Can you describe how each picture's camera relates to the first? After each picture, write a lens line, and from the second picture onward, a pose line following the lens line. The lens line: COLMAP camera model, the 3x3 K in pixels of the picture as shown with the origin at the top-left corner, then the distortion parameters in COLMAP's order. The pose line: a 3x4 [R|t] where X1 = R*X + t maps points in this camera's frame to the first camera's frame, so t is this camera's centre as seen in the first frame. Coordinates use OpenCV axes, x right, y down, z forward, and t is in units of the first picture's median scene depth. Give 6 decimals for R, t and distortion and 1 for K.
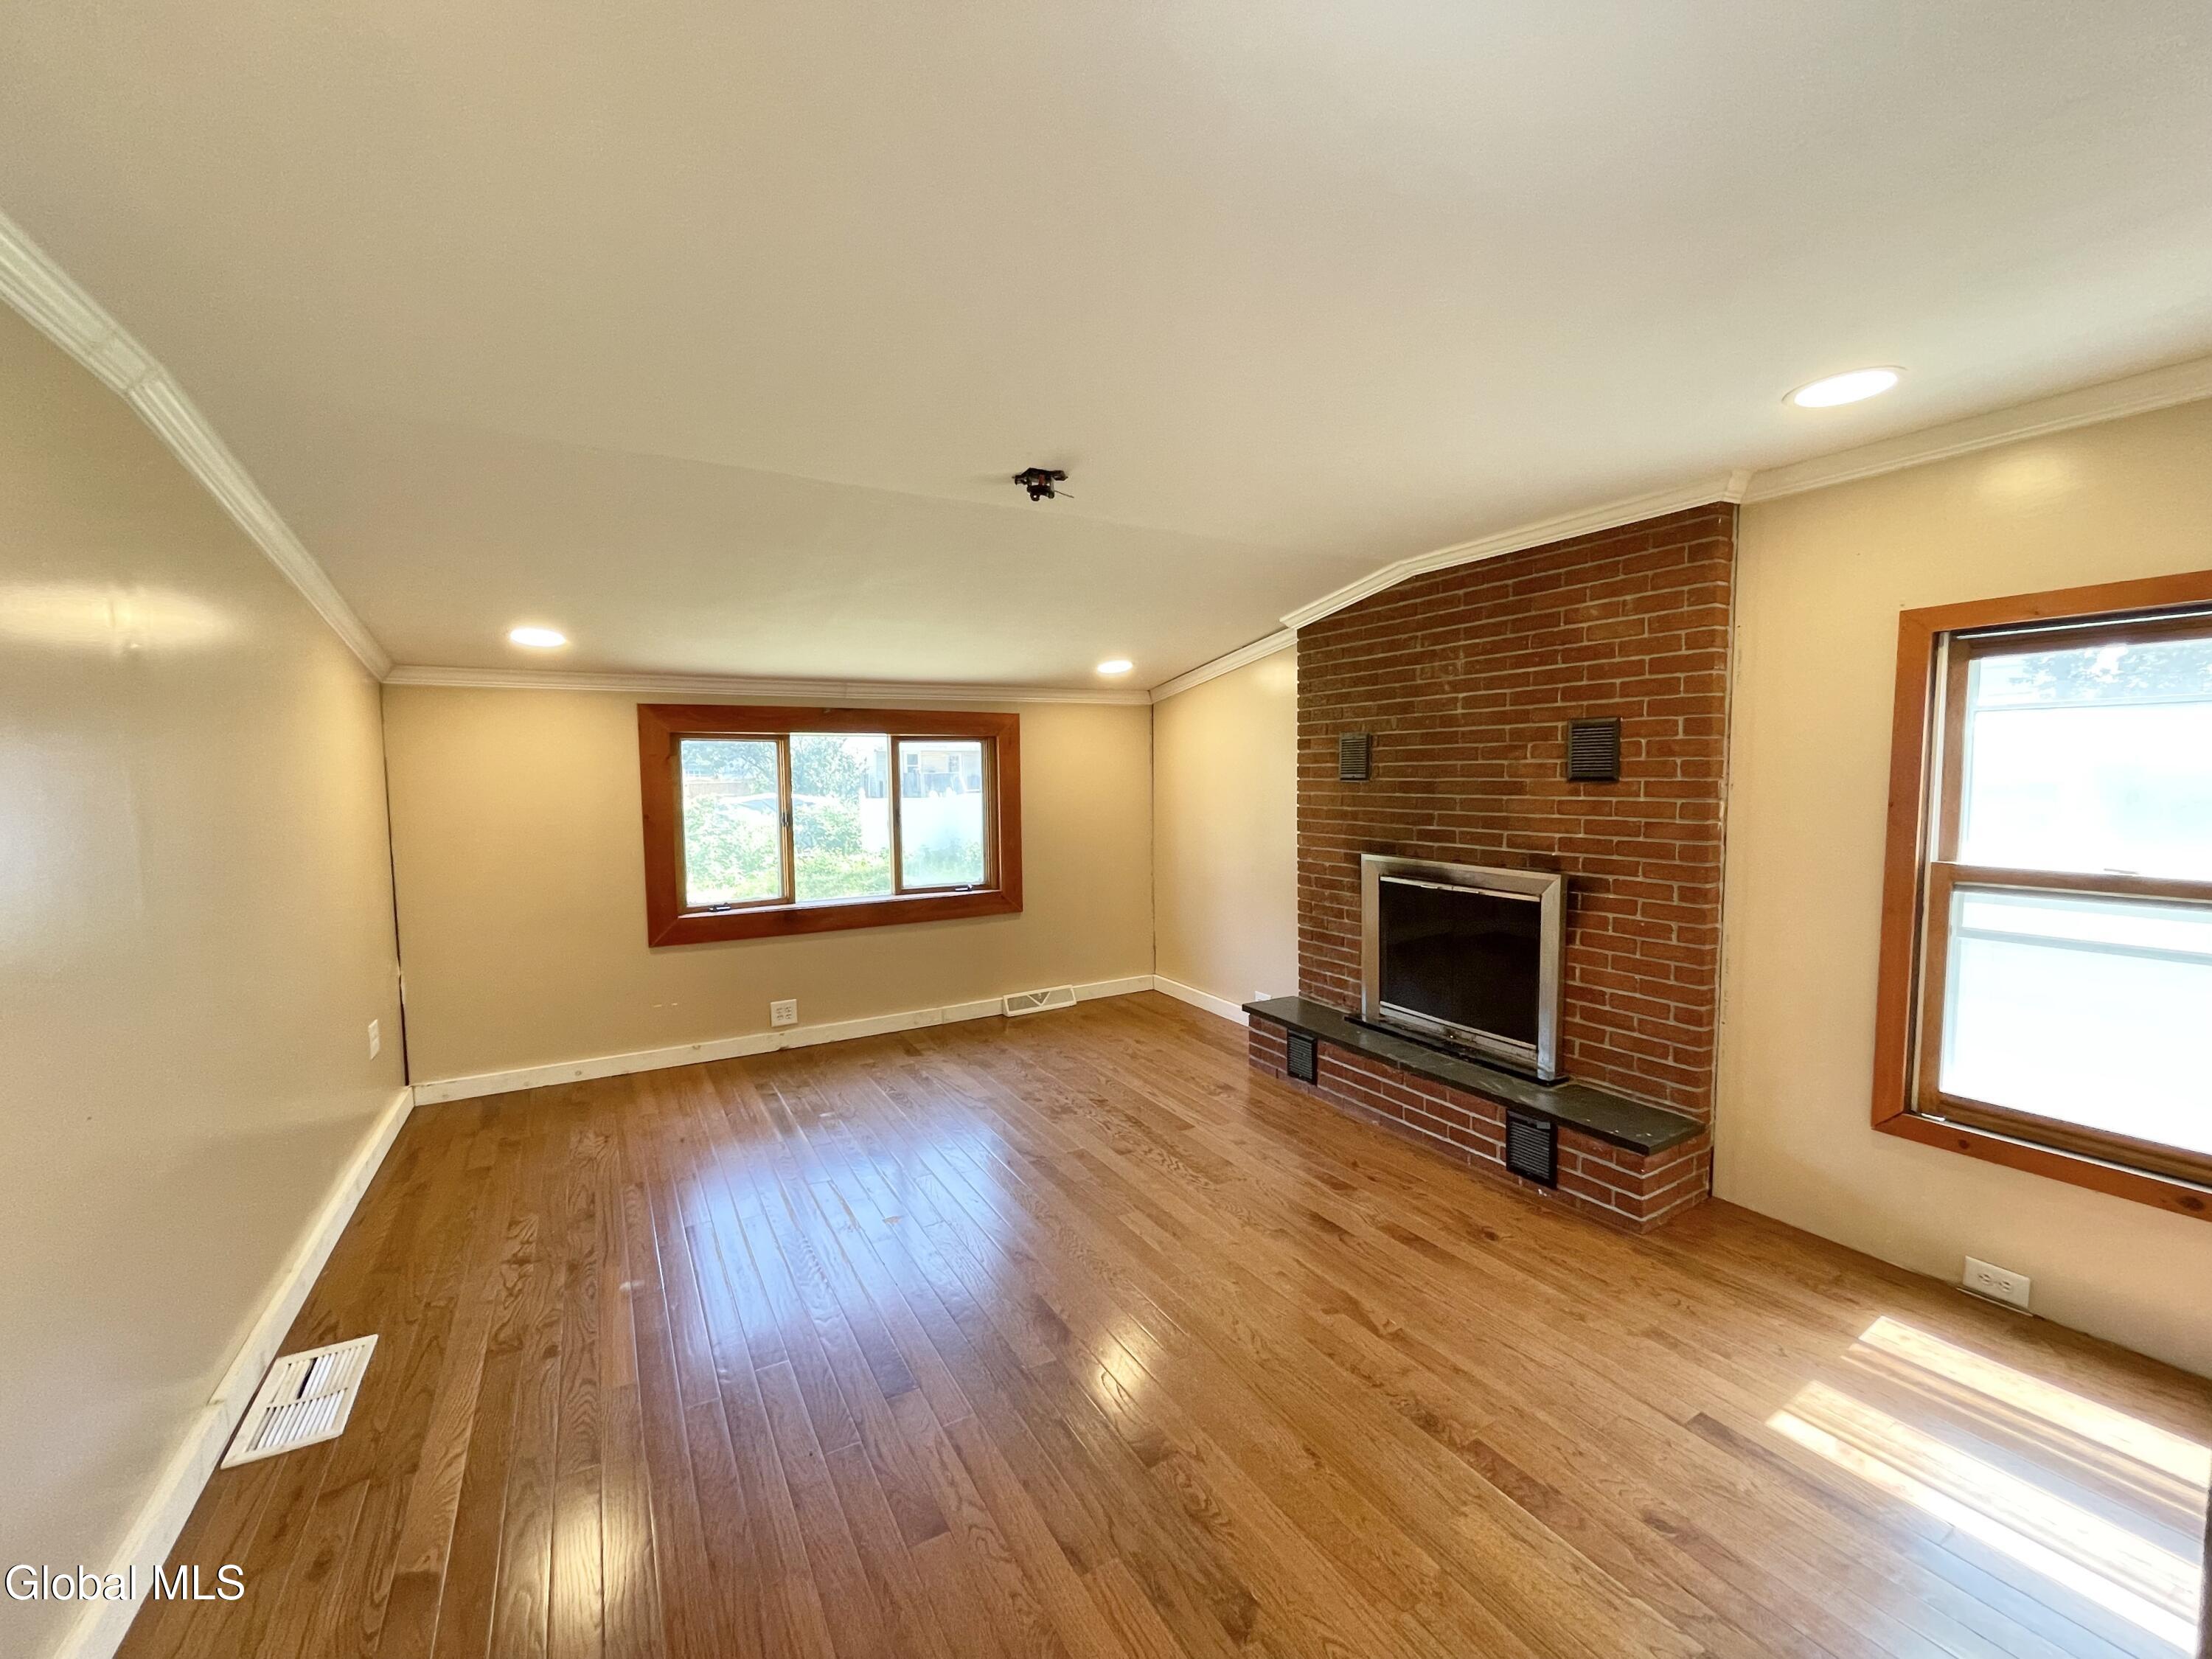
lens RADIAL K [[891.7, 0, 1105.4], [0, 891.7, 830.2], [0, 0, 1]] dist [-0.000989, -0.001081]
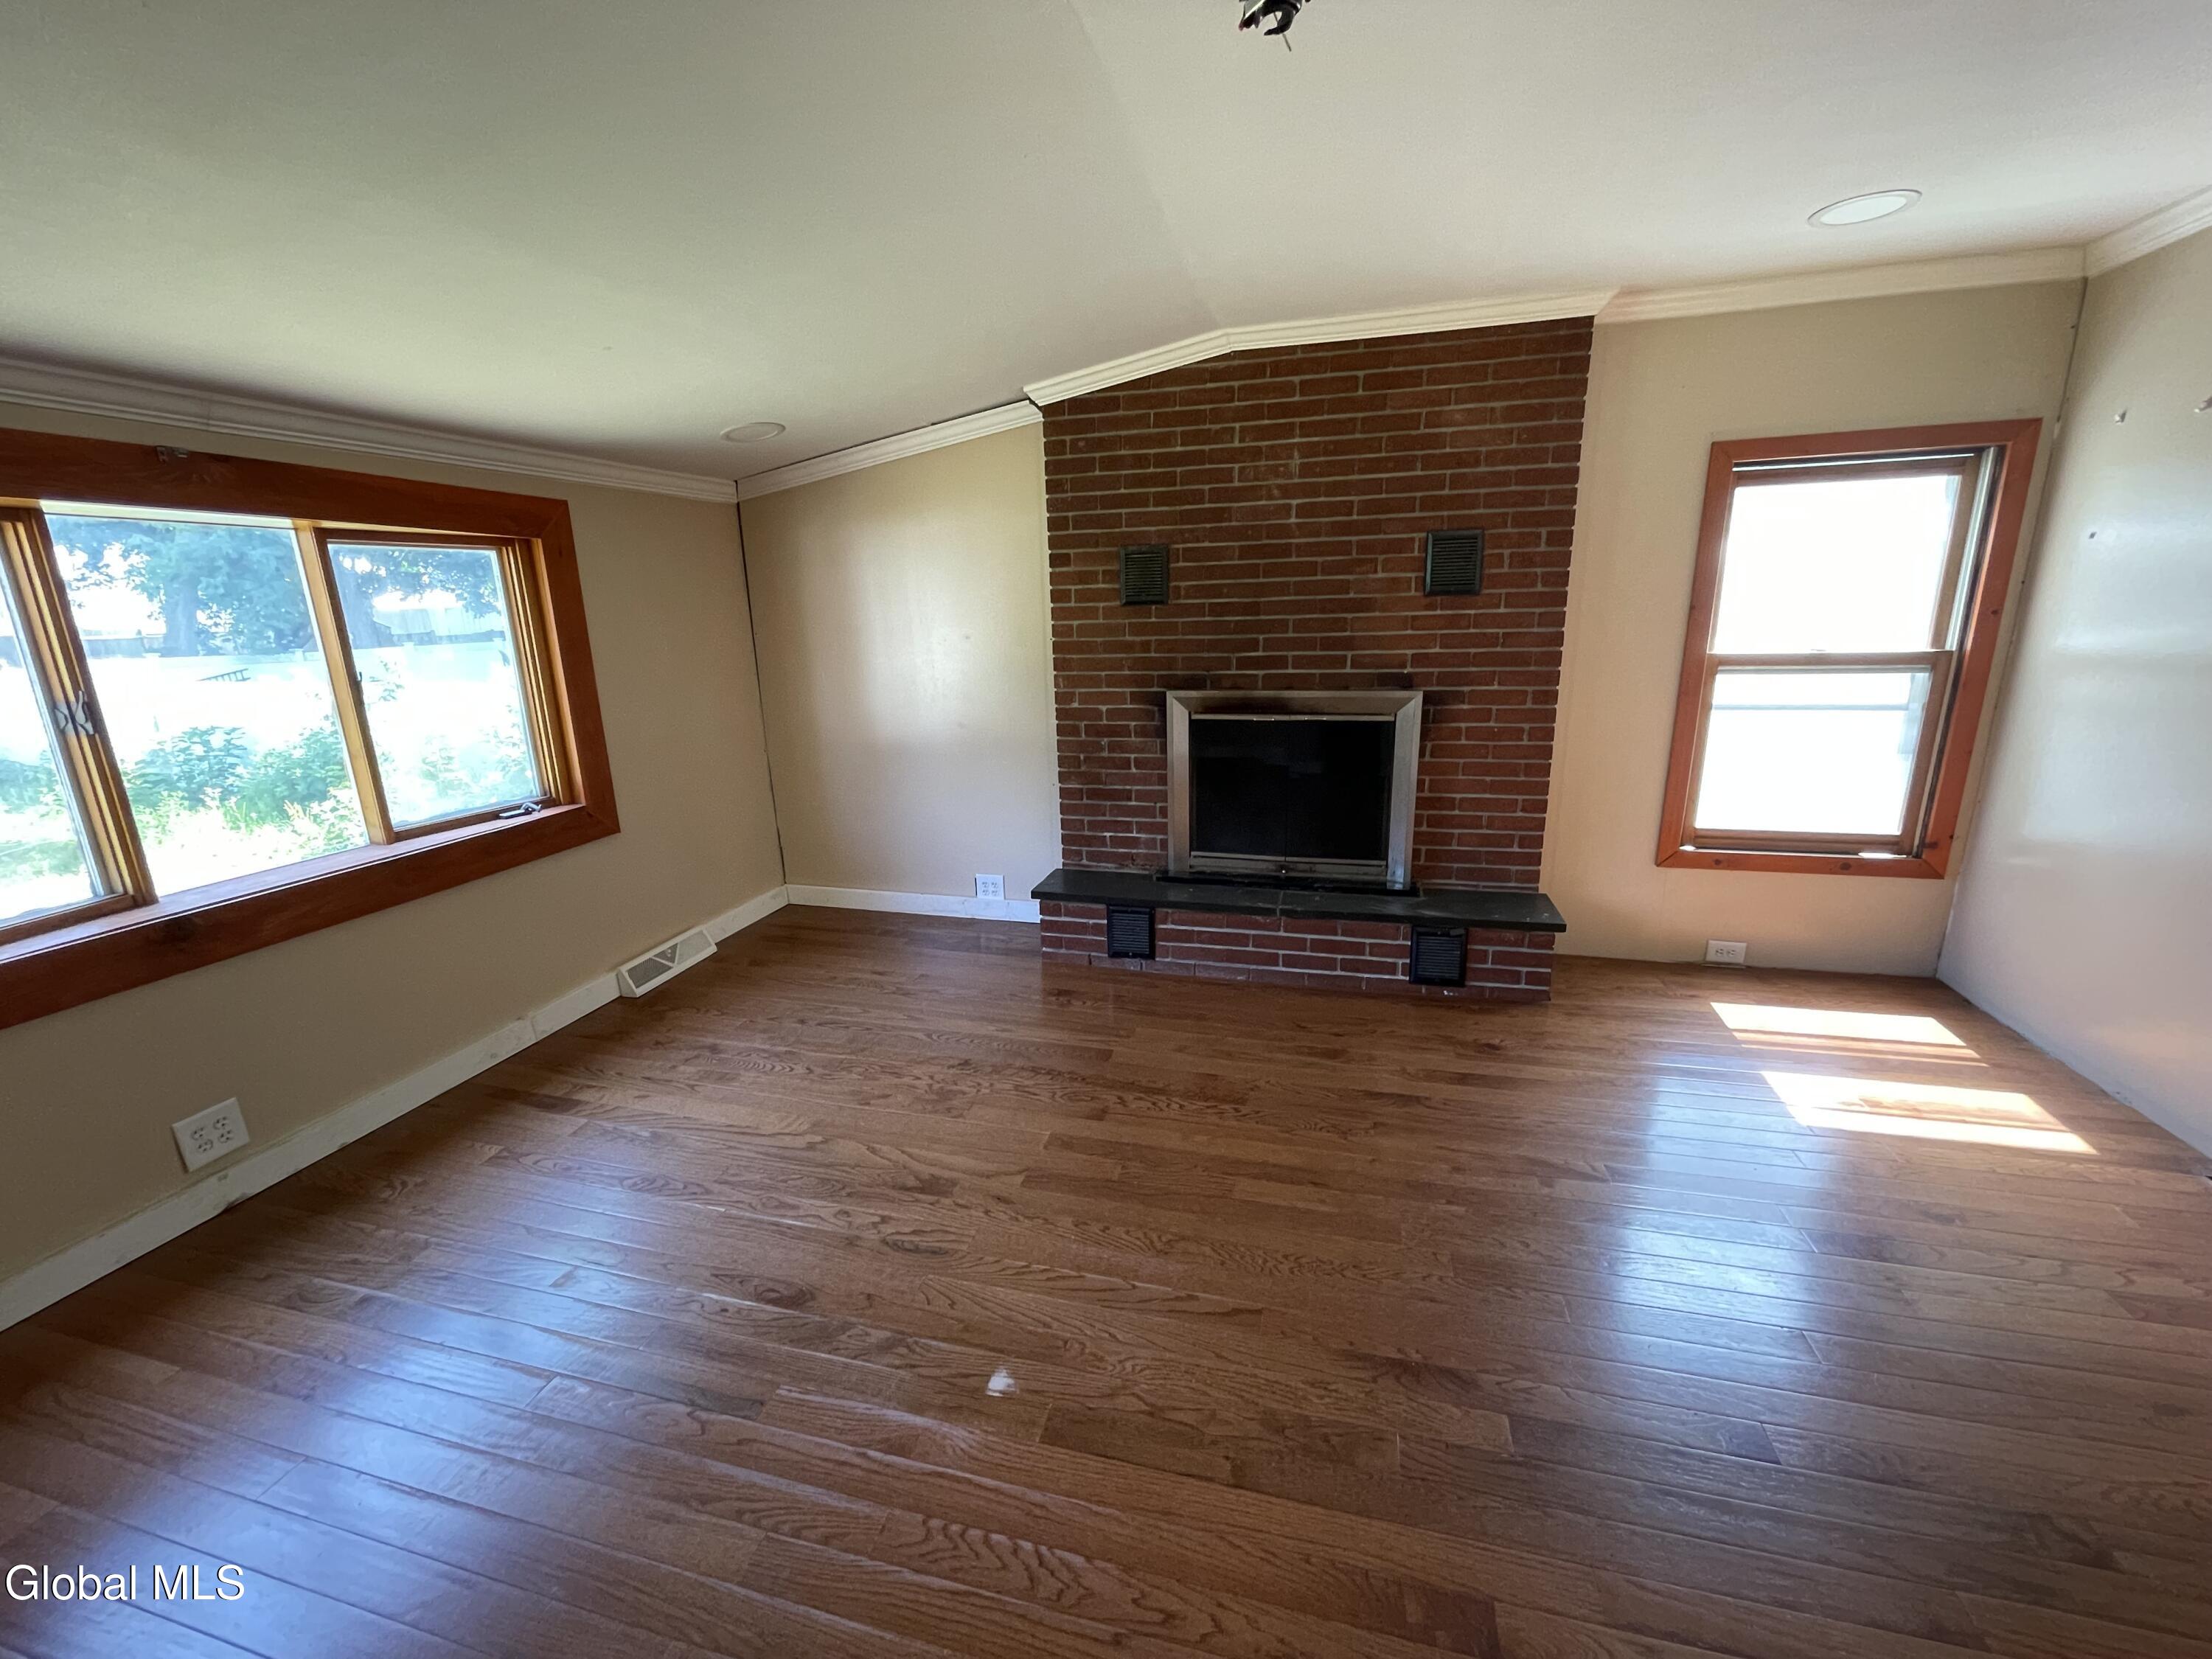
lens RADIAL K [[891.7, 0, 1105.7], [0, 891.7, 828.3], [0, 0, 1]] dist [-0.000989, -0.001081]
pose [[0.709813, -0.177541, 0.681649, -0.403609], [0.066395, 0.980270, 0.186180, -0.007886], [-0.701254, -0.086895, 0.707596, 0.457989]]
